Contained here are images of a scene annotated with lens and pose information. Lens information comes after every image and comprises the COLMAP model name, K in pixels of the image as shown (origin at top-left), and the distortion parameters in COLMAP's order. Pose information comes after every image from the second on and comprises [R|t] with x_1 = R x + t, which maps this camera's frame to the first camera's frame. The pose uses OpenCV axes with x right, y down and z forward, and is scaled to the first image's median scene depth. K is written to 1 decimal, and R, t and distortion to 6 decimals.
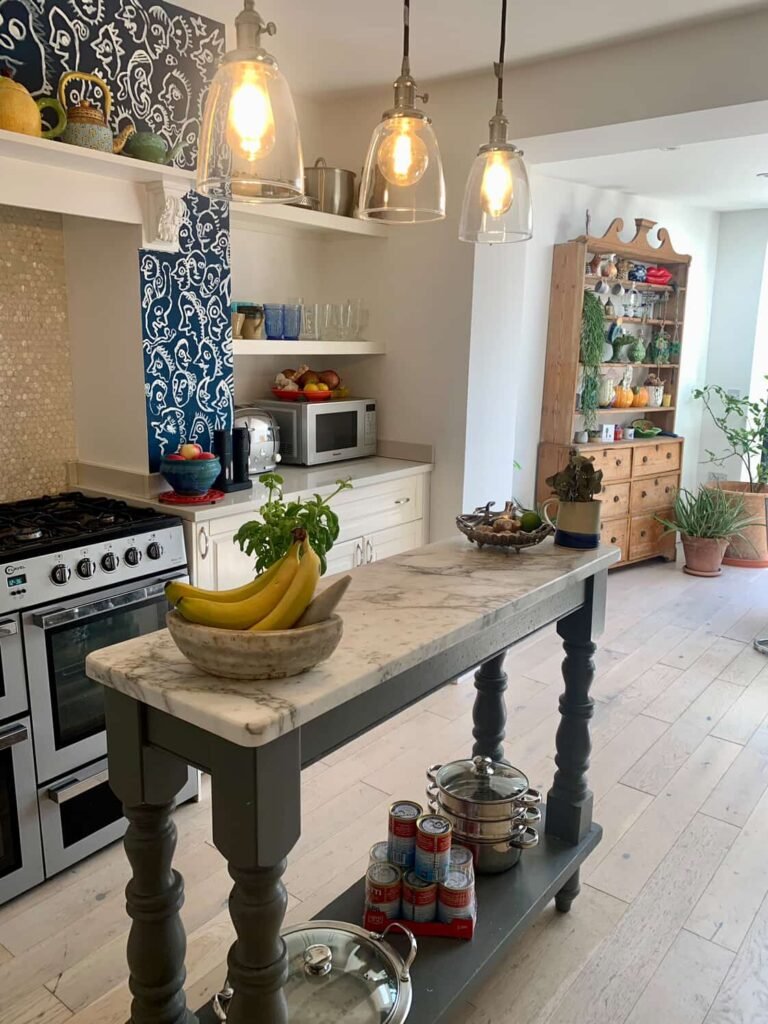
lens RADIAL K [[792.7, 0, 384.5], [0, 792.7, 507.5], [0, 0, 1]] dist [0.008021, -0.002615]
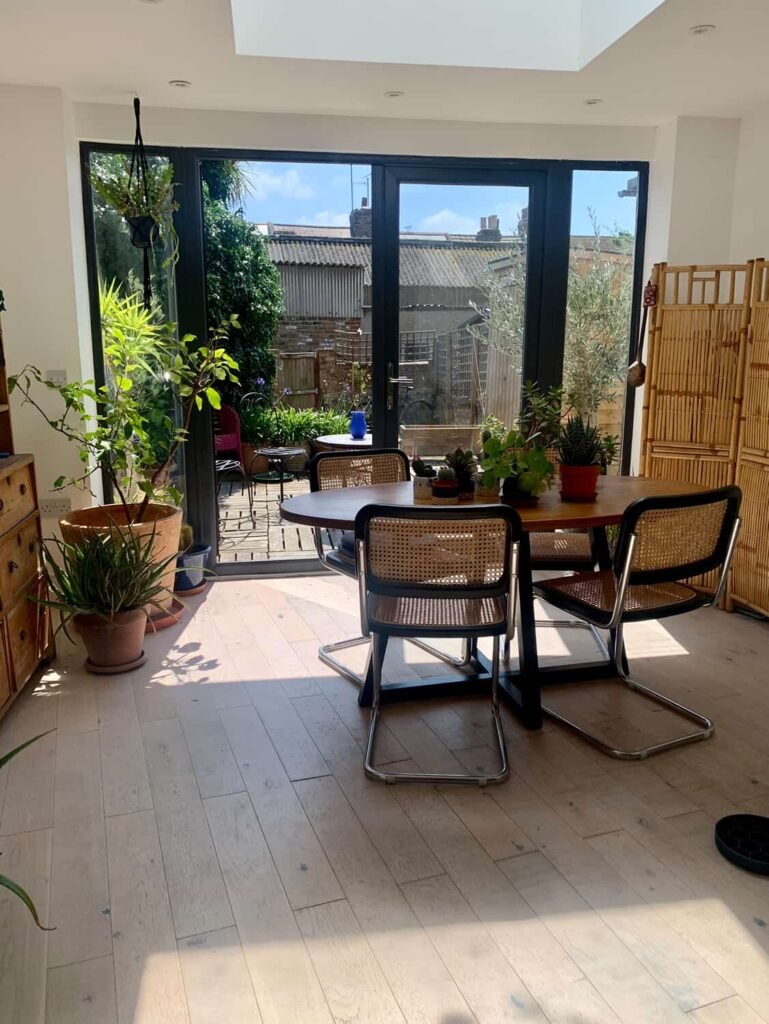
lens RADIAL K [[814.1, 0, 389.2], [0, 814.1, 538.2], [0, 0, 1]] dist [0.050113, -0.212180]
pose [[0.515213, -0.225550, 0.826851, -0.000586], [0.184419, 0.971327, 0.150048, -0.072639], [-0.836986, 0.075180, 0.542036, 0.474275]]
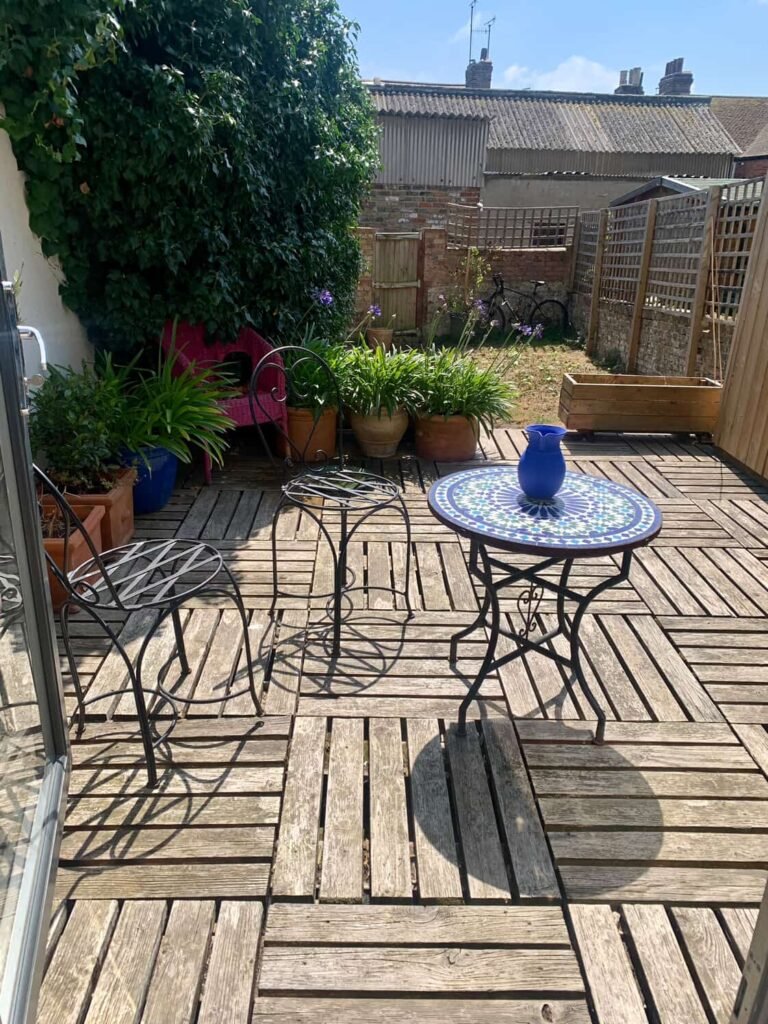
lens RADIAL K [[795.6, 0, 367.3], [0, 795.6, 511.8], [0, 0, 1]] dist [-0.002550, -0.001862]
pose [[0.635036, -0.281565, 0.719341, 0.600587], [0.149304, 0.958385, 0.243325, -0.155099], [-0.757917, -0.047120, 0.650647, 0.921927]]
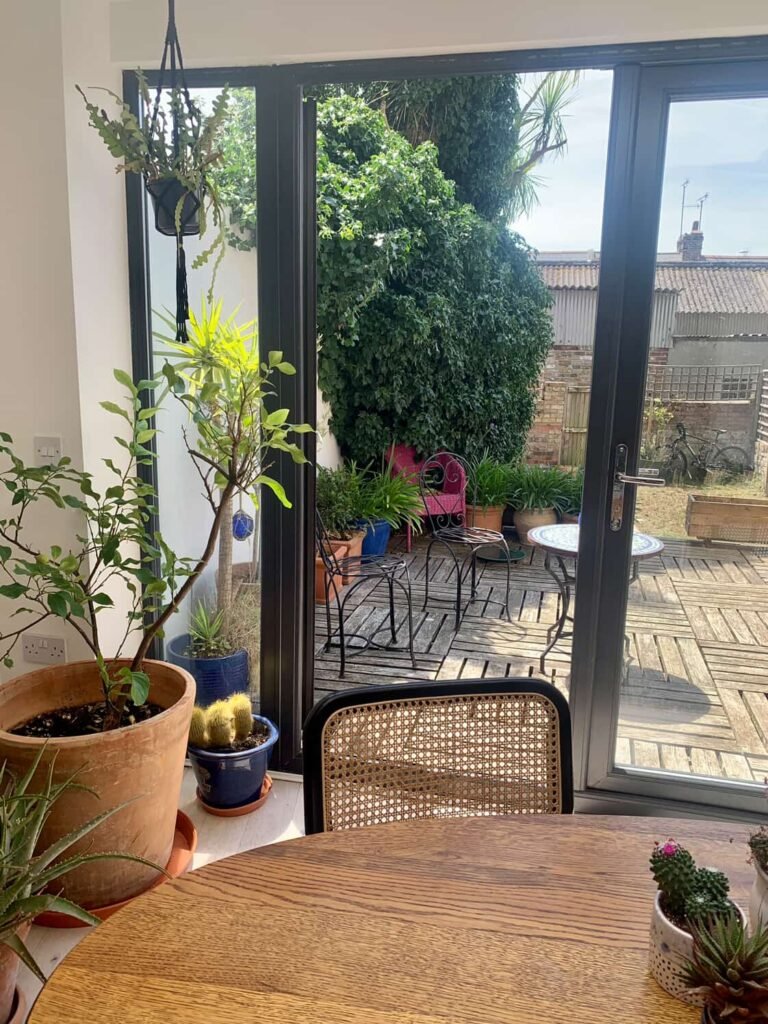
lens RADIAL K [[772.3, 0, 371.5], [0, 772.3, 514.8], [0, 0, 1]] dist [0.134392, -0.320381]
pose [[0.811584, -0.118018, 0.572191, 0.385094], [0.114036, 0.992547, 0.042972, -0.121254], [-0.572998, 0.030375, 0.818994, 0.652793]]
